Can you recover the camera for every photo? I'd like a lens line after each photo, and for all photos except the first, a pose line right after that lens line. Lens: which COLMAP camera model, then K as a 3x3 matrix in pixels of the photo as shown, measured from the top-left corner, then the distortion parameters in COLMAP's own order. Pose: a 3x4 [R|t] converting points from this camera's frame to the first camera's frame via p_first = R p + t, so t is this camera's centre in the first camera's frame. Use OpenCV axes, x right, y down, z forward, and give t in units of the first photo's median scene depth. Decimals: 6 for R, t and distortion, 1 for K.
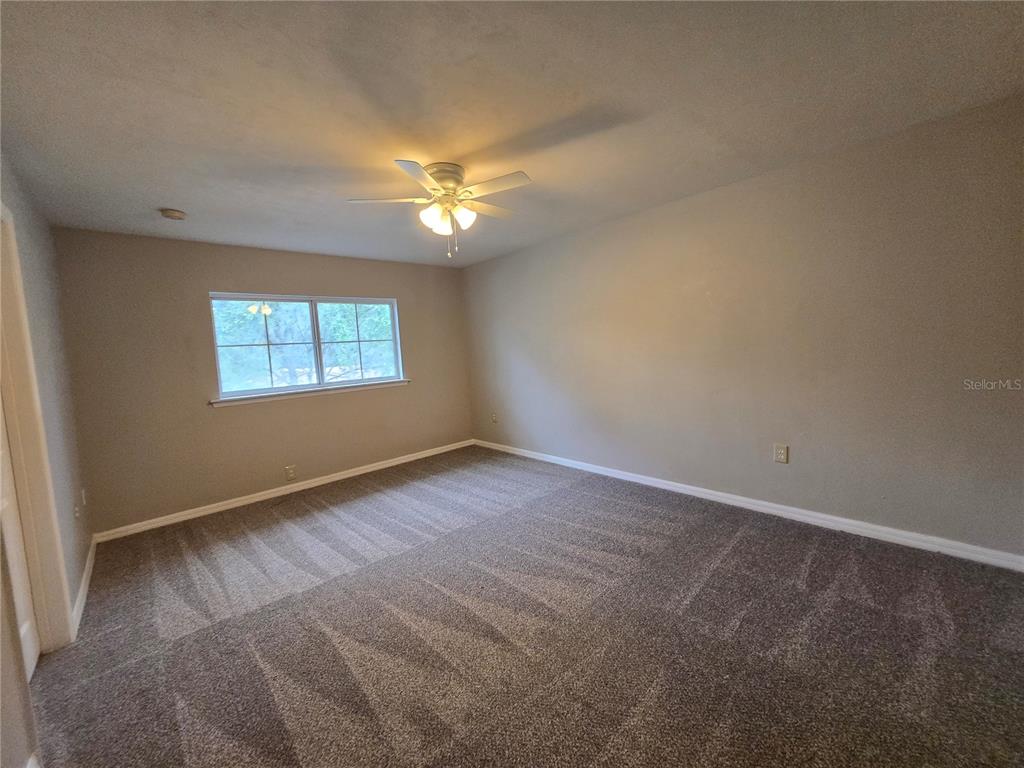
lens RADIAL K [[404.3, 0, 515.0], [0, 404.3, 376.4], [0, 0, 1]] dist [0.003219, -0.000419]
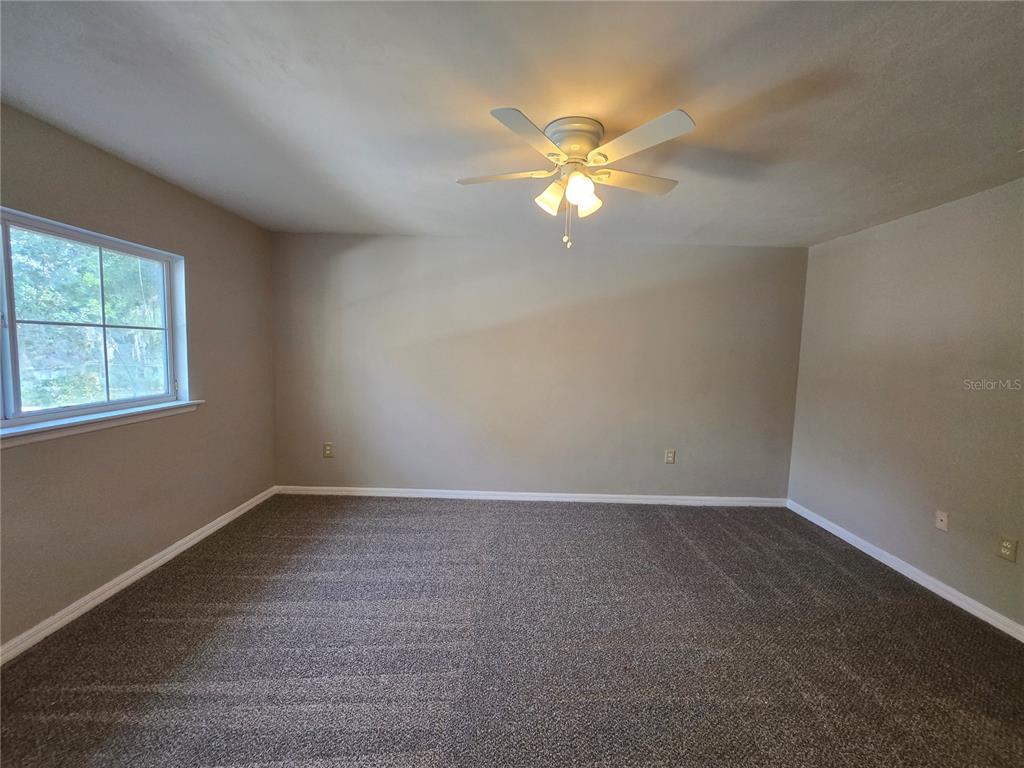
lens RADIAL K [[404.3, 0, 511.9], [0, 404.3, 383.8], [0, 0, 1]] dist [0.003219, -0.000419]
pose [[0.675281, 0.011853, 0.737465, -0.522201], [-0.010628, 0.999923, -0.006340, -0.025118], [-0.737484, -0.003556, 0.675355, 0.387052]]
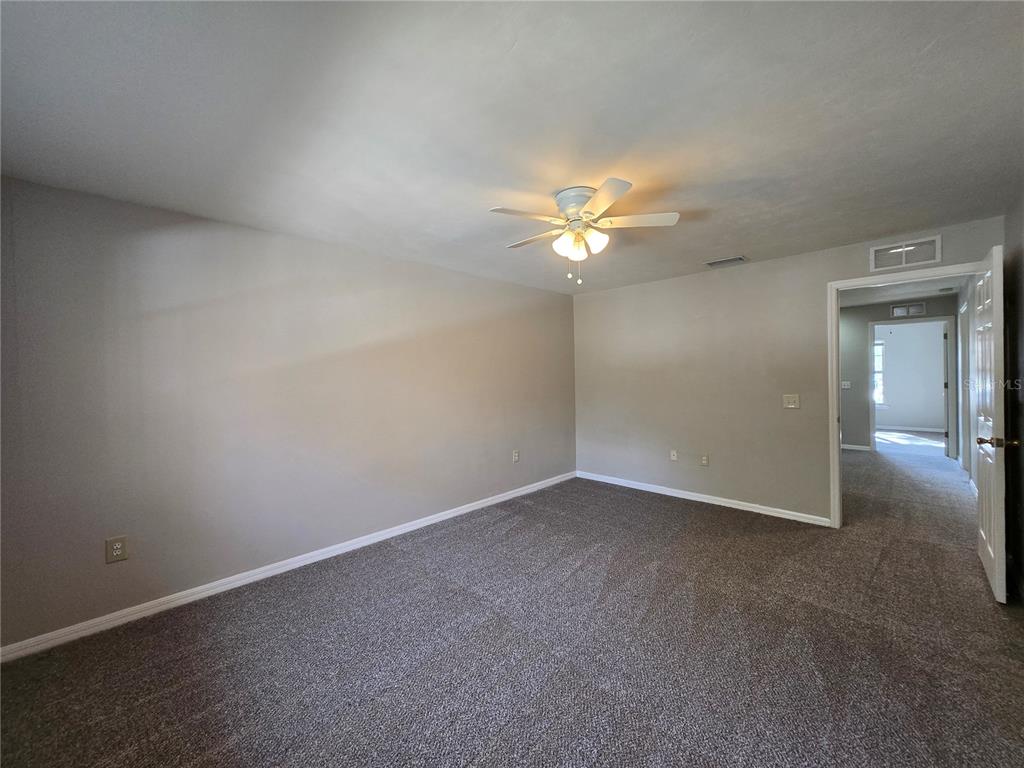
lens RADIAL K [[404.3, 0, 514.7], [0, 404.3, 384.2], [0, 0, 1]] dist [0.003219, -0.000419]
pose [[-0.044138, 0.037996, 0.998303, -0.736885], [0.099725, 0.994453, -0.033440, -0.028719], [-0.994036, 0.098080, -0.047682, 0.826699]]
